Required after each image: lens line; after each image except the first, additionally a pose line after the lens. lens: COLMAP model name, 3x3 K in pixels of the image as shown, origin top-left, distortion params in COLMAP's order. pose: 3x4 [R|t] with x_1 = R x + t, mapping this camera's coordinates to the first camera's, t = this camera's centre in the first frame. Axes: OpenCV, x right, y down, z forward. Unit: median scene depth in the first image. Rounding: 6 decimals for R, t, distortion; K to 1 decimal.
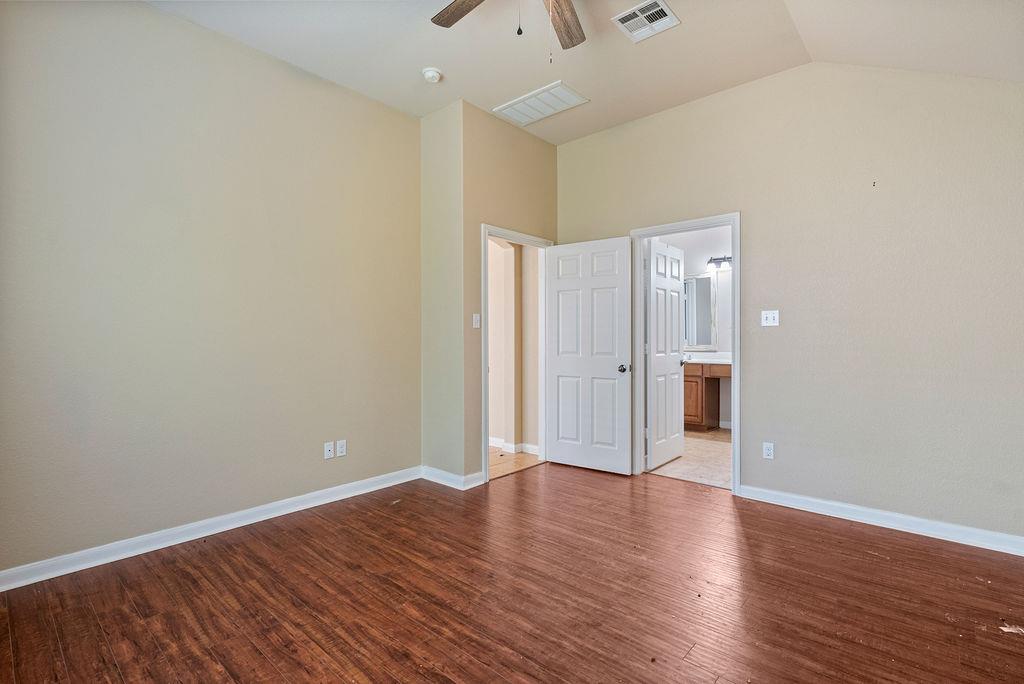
lens RADIAL K [[478.4, 0, 517.1], [0, 478.4, 344.2], [0, 0, 1]] dist [-0.000641, -0.000520]
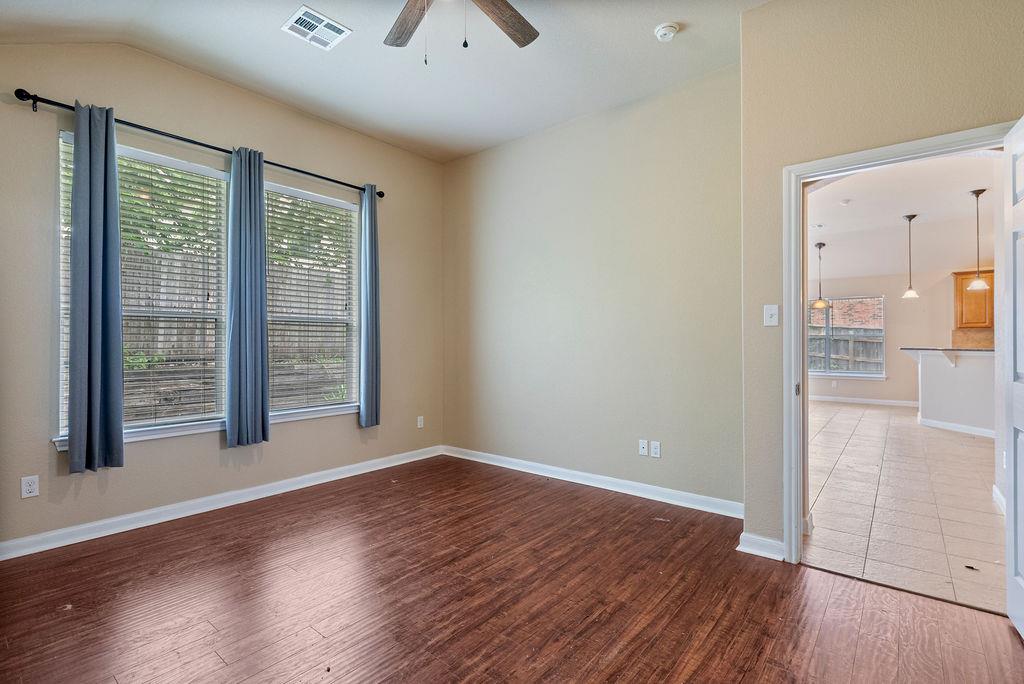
lens RADIAL K [[478.4, 0, 515.0], [0, 478.4, 339.0], [0, 0, 1]] dist [-0.000641, -0.000520]
pose [[0.036469, -0.003972, -0.999327, 0.910542], [-0.012492, 0.999912, -0.004430, -0.010740], [0.999257, 0.012646, 0.036417, 0.954754]]
